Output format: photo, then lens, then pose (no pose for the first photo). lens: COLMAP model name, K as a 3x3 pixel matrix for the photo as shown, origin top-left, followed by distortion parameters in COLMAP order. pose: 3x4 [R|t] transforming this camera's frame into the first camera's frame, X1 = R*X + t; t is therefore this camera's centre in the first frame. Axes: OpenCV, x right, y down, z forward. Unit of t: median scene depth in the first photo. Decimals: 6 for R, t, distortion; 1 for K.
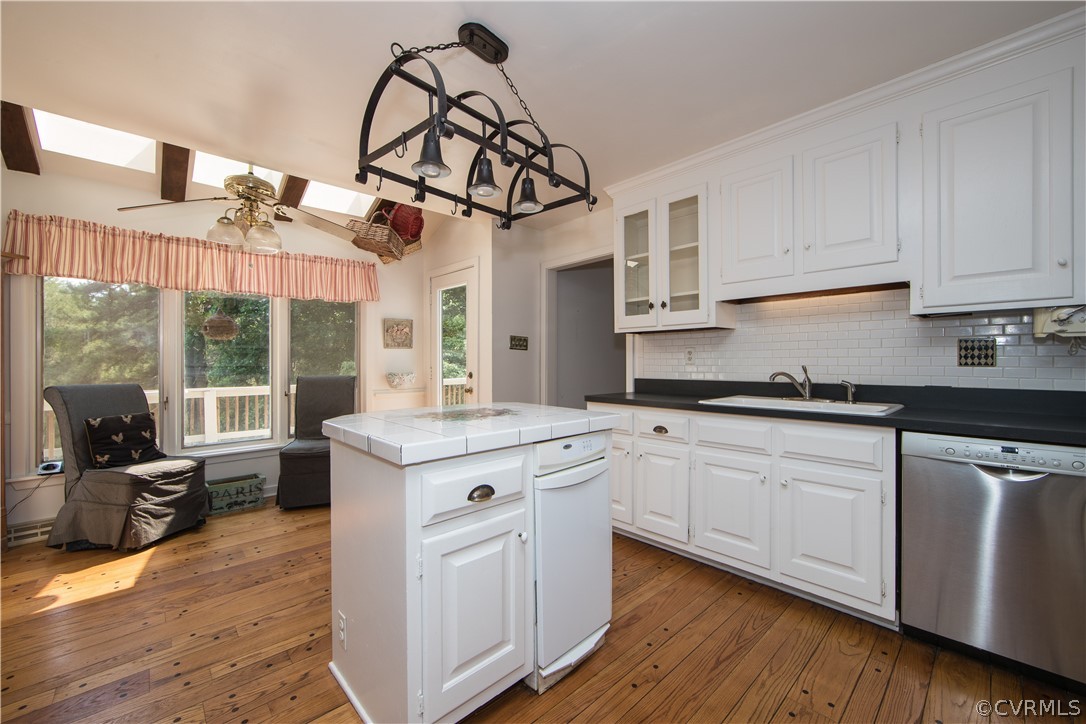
lens RADIAL K [[433.8, 0, 548.5], [0, 433.8, 361.9], [0, 0, 1]] dist [-0.012587, 0.003264]
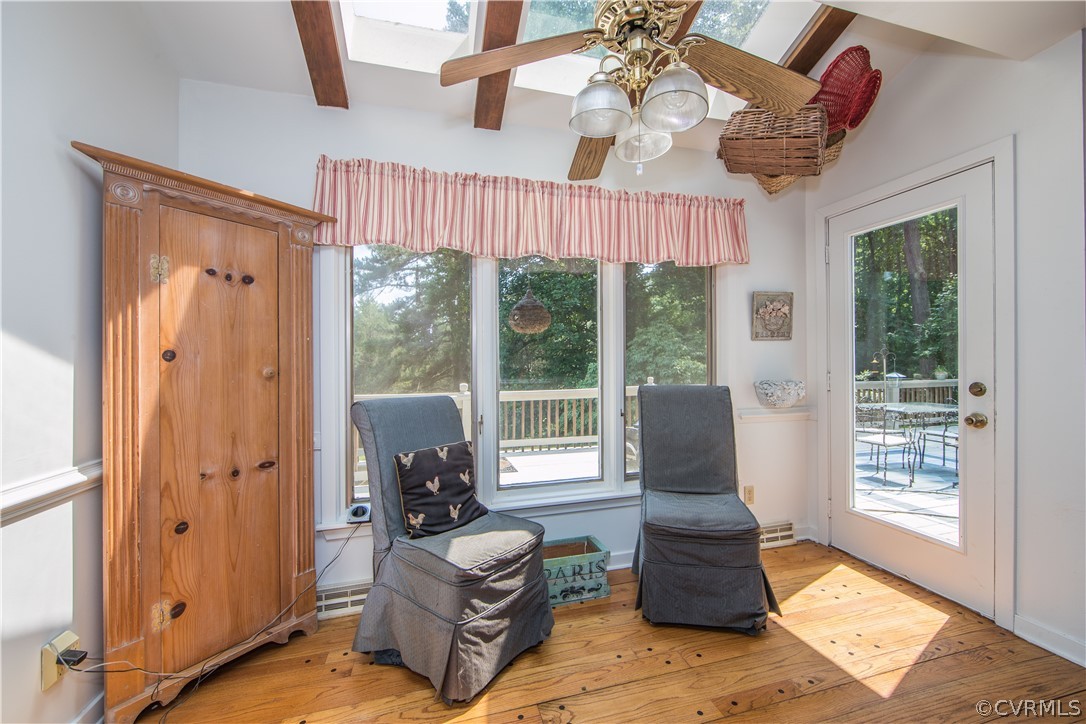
lens RADIAL K [[433.8, 0, 548.5], [0, 433.8, 361.9], [0, 0, 1]] dist [-0.012587, 0.003264]
pose [[0.888612, -0.005898, -0.458622, -0.524651], [0.005235, 0.999983, -0.002718, -0.001092], [0.458630, 0.000014, 0.888627, 0.480826]]
